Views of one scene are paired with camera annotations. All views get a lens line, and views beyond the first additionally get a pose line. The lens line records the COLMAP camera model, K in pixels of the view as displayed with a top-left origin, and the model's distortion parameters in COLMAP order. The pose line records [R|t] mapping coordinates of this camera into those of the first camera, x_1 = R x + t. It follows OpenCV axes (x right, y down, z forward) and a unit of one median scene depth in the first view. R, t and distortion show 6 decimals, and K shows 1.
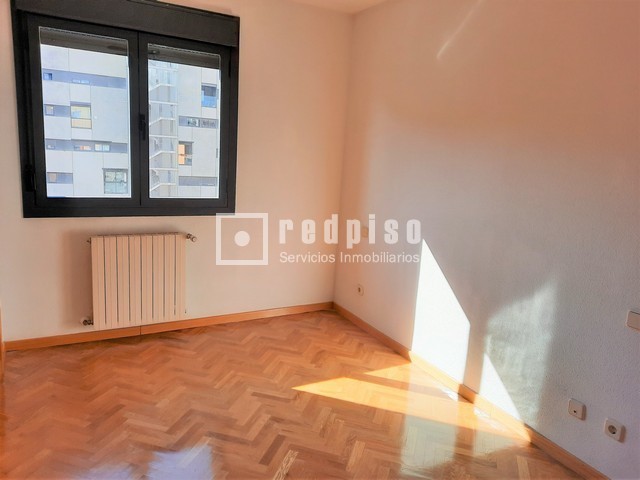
lens RADIAL K [[469.5, 0, 328.7], [0, 469.5, 223.4], [0, 0, 1]] dist [0.057148, -0.038329]
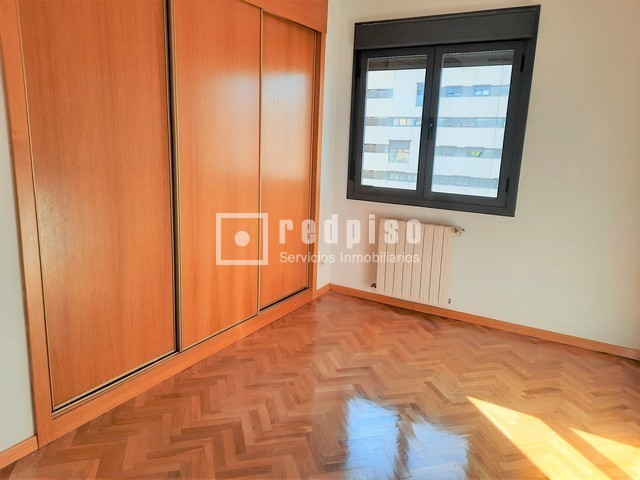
lens RADIAL K [[469.5, 0, 315.8], [0, 469.5, 227.4], [0, 0, 1]] dist [0.057148, -0.038329]
pose [[0.525985, 0.127168, -0.840933, 0.429150], [-0.143637, 0.987838, 0.059541, 0.002256], [0.838277, 0.089472, 0.537854, 0.173510]]
